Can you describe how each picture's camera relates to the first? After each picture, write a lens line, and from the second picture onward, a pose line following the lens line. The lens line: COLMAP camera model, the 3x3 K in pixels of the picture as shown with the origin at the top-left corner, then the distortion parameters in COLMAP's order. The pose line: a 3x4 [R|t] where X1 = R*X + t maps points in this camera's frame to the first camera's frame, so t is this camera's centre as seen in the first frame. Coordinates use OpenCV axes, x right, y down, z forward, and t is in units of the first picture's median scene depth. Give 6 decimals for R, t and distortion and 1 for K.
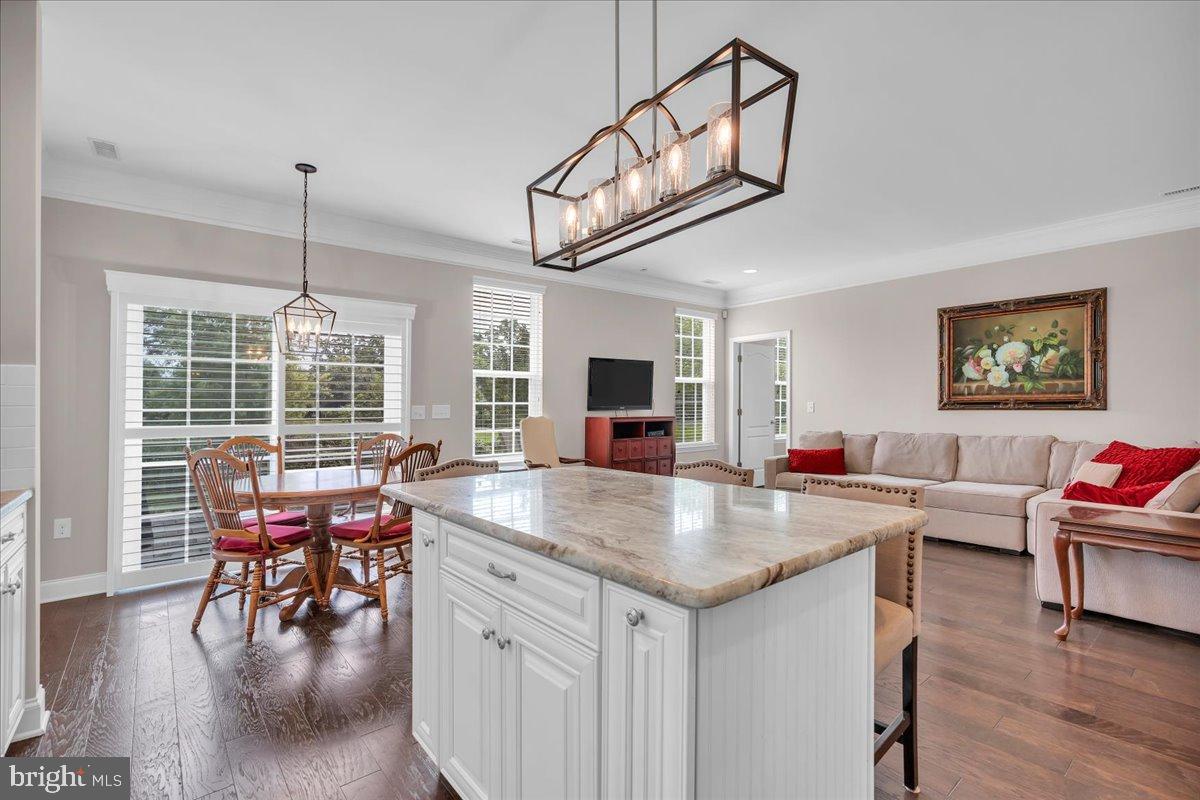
lens RADIAL K [[552.1, 0, 609.7], [0, 552.1, 407.2], [0, 0, 1]] dist [-0.013222, 0.005743]
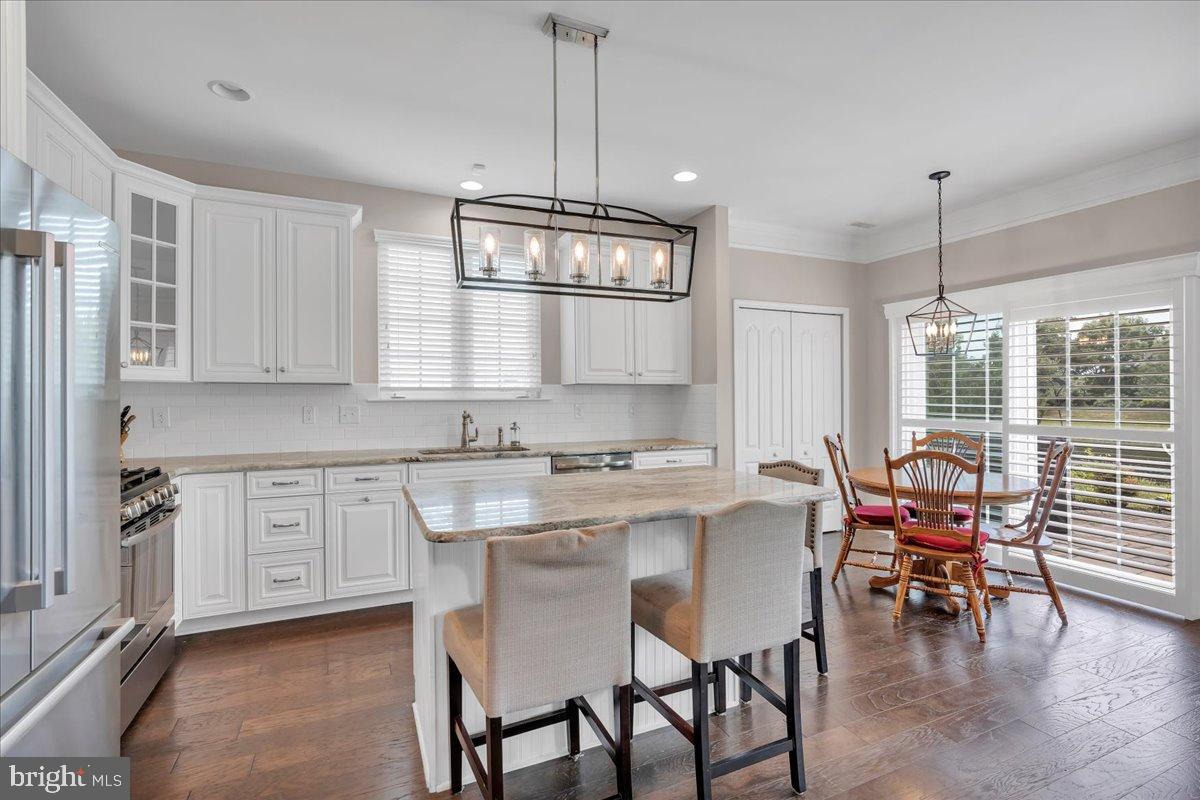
lens RADIAL K [[552.1, 0, 602.5], [0, 552.1, 401.1], [0, 0, 1]] dist [-0.013222, 0.005743]
pose [[-0.268810, 0.017913, -0.963027, 0.568625], [-0.001865, 0.999816, 0.019117, -0.026578], [0.963192, 0.006935, -0.268727, 0.616932]]
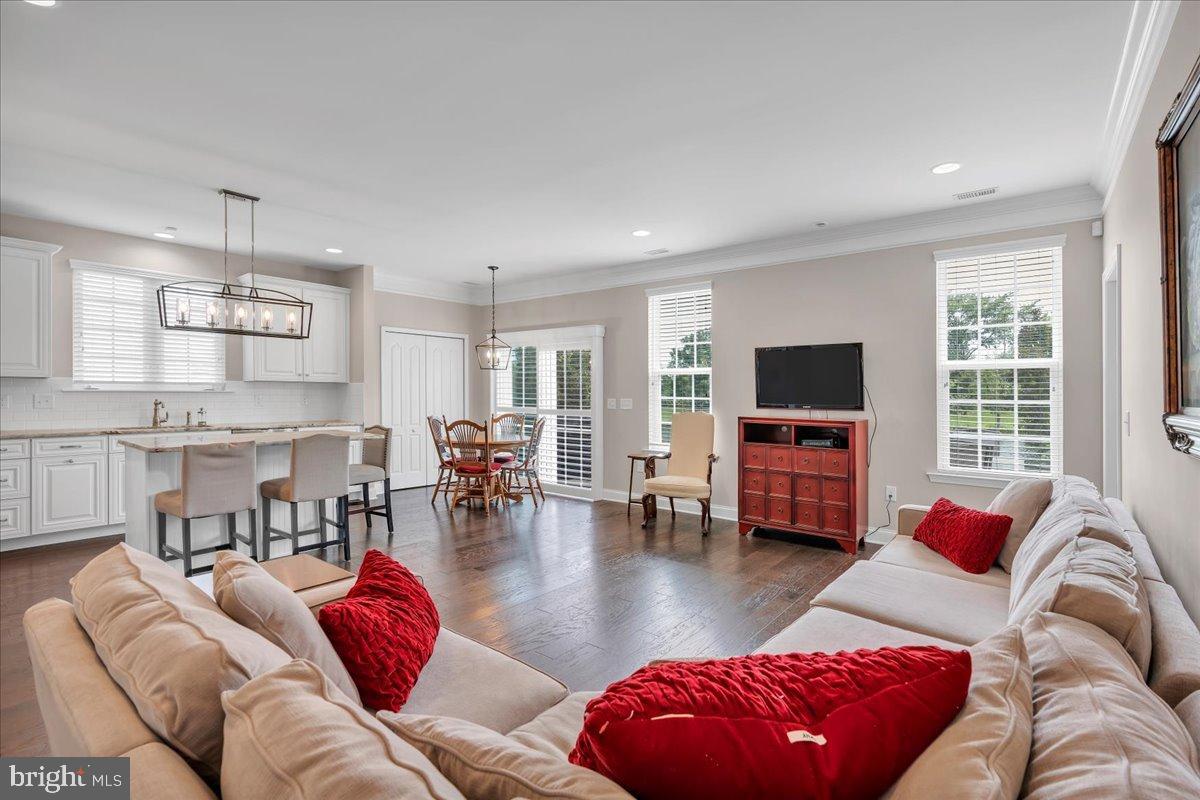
lens RADIAL K [[552.1, 0, 605.3], [0, 552.1, 399.6], [0, 0, 1]] dist [-0.013222, 0.005743]
pose [[0.195388, 0.019756, -0.980527, 1.223730], [-0.016925, 0.999716, 0.016770, -0.029656], [0.980580, 0.013319, 0.195667, 0.931982]]
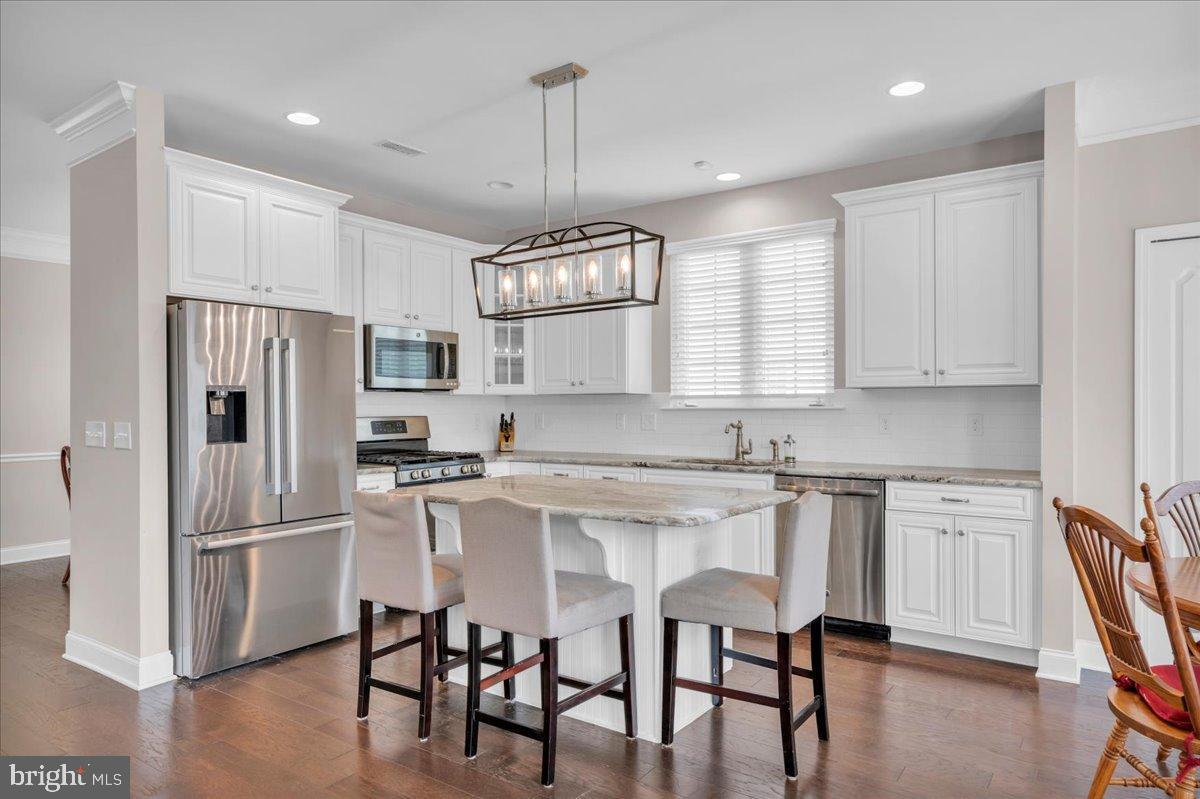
lens RADIAL K [[760.5, 0, 601.6], [0, 760.5, 405.8], [0, 0, 1]] dist [0.009949, 0.001972]
pose [[-0.967508, 0.012207, -0.252544, 0.198222], [0.010853, 0.999918, 0.006755, -0.024355], [0.252606, 0.003795, -0.967562, 1.308176]]
